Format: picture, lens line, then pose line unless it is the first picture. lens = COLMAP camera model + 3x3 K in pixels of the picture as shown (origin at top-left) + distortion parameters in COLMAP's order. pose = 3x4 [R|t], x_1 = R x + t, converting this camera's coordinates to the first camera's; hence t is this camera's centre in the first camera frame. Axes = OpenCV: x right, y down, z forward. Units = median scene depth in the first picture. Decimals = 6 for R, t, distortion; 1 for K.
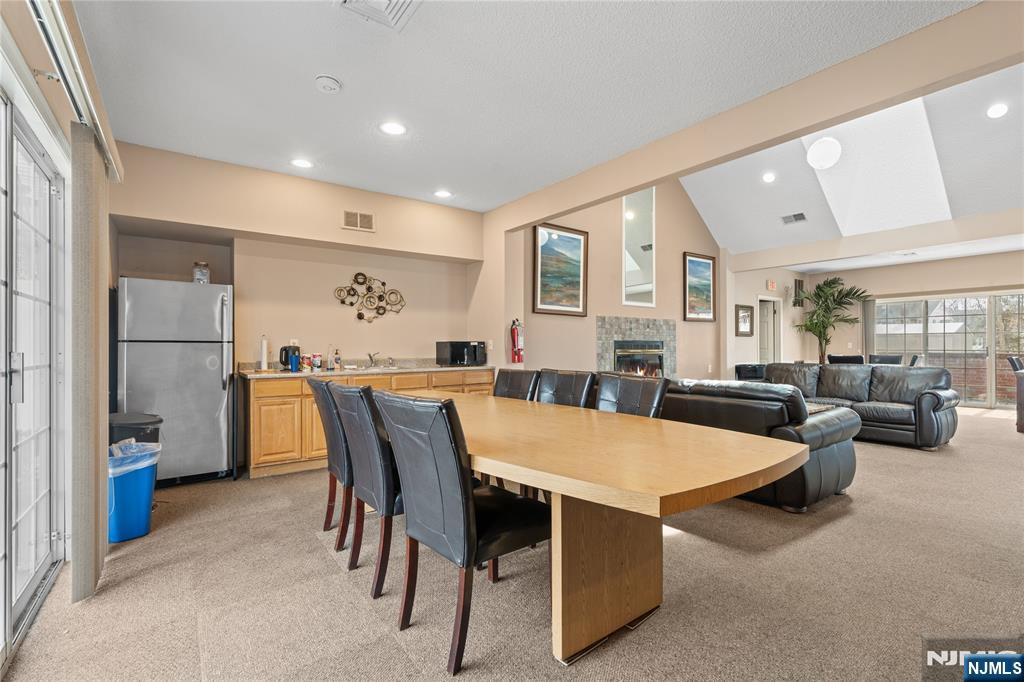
lens RADIAL K [[465.4, 0, 510.9], [0, 465.4, 343.3], [0, 0, 1]] dist [0.000189, -0.000741]
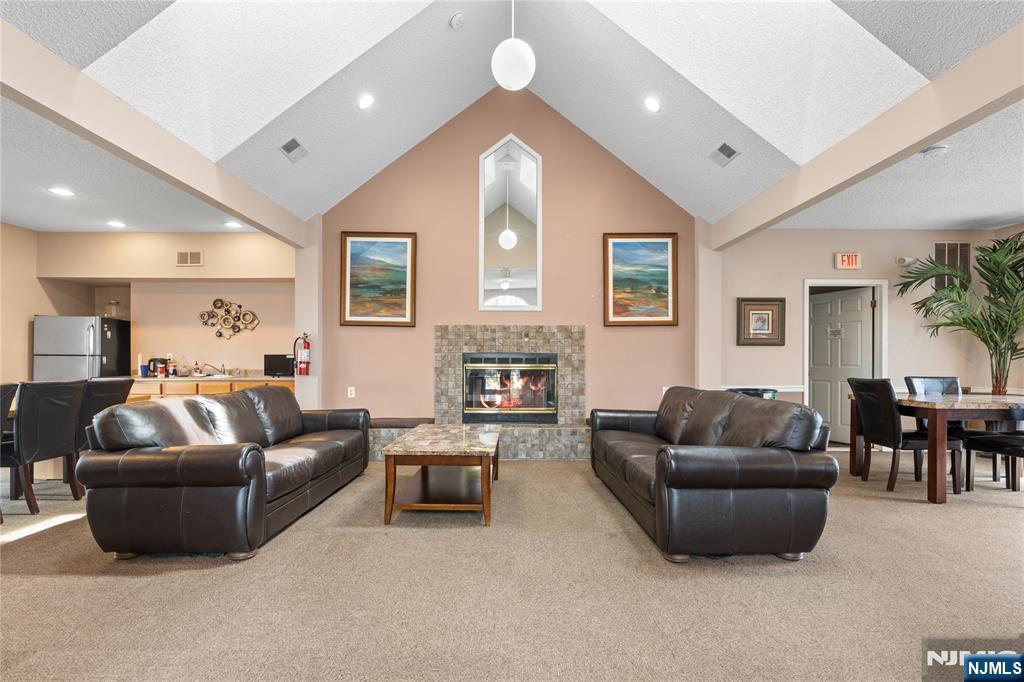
lens RADIAL K [[465.4, 0, 517.9], [0, 465.4, 360.8], [0, 0, 1]] dist [0.000189, -0.000741]
pose [[0.805808, 0.000932, -0.592177, 0.910138], [-0.001903, 0.999998, -0.001015, 0.010362], [0.592174, 0.001945, 0.805808, 0.413923]]
